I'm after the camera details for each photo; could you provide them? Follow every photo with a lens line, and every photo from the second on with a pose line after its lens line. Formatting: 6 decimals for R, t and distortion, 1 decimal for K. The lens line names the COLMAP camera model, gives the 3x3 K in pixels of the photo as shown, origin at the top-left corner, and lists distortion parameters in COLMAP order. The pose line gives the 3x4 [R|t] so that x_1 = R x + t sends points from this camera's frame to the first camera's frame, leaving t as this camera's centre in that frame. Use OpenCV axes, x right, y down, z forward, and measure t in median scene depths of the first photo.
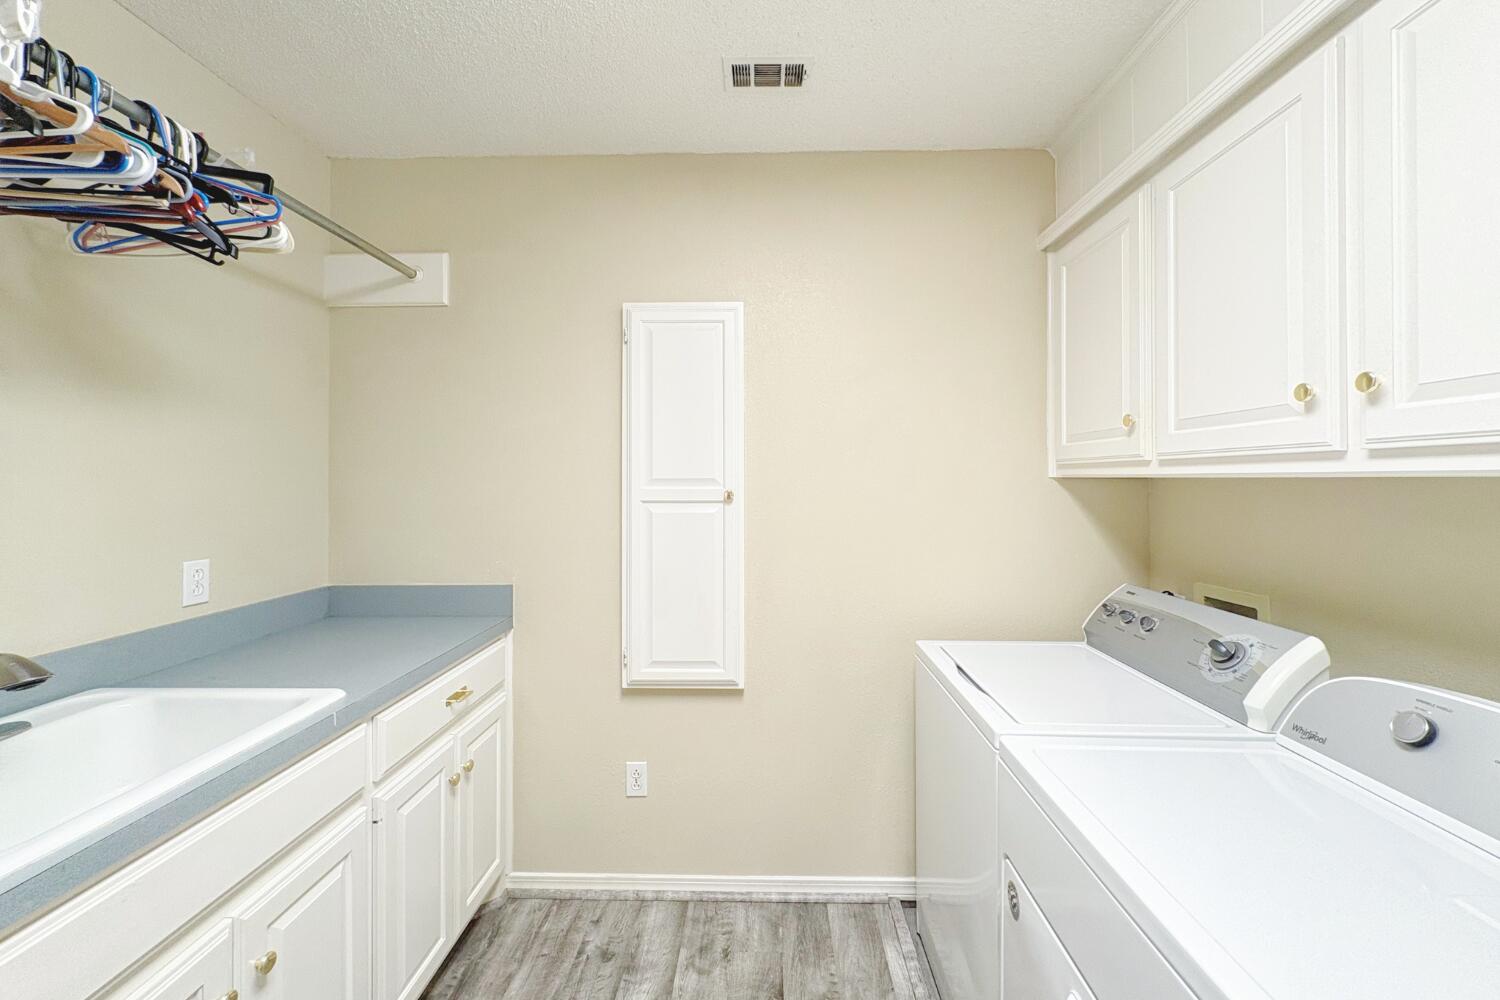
lens RADIAL K [[607.6, 0, 754.2], [0, 607.6, 498.9], [0, 0, 1]] dist [0.000952, 0.000164]
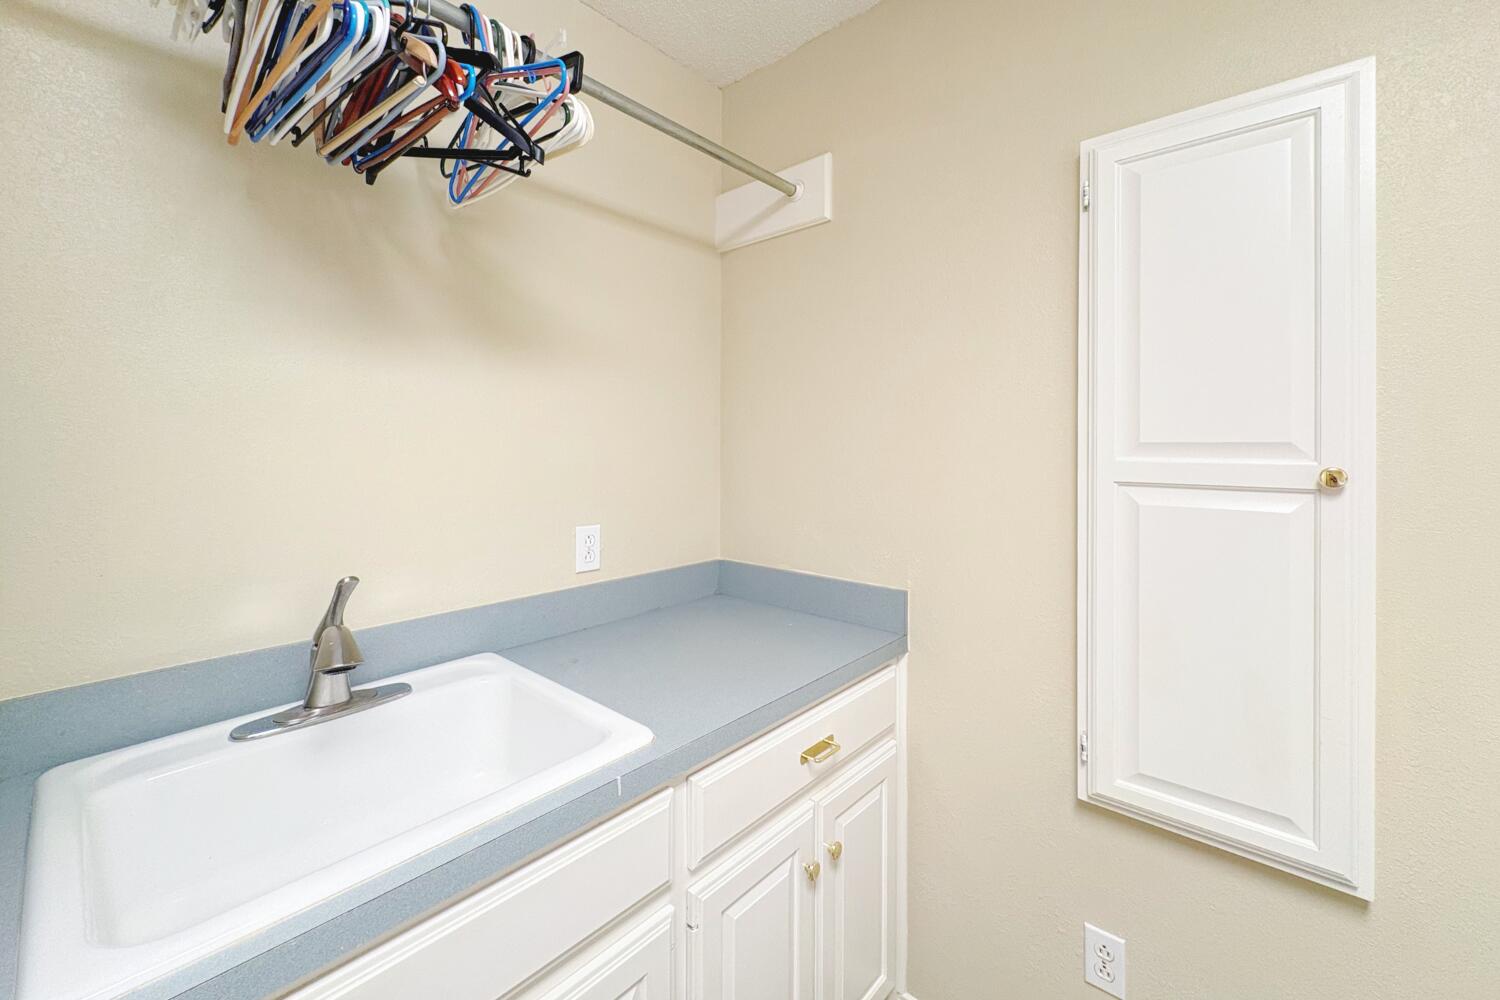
lens RADIAL K [[610.1, 0, 749.1], [0, 610.1, 431.6], [0, 0, 1]] dist [0.000683, 0.000222]
pose [[0.760006, -0.008690, -0.649858, -0.079866], [-0.025362, 0.998752, -0.043016, -0.010655], [0.649421, 0.049174, 0.758837, 0.363551]]
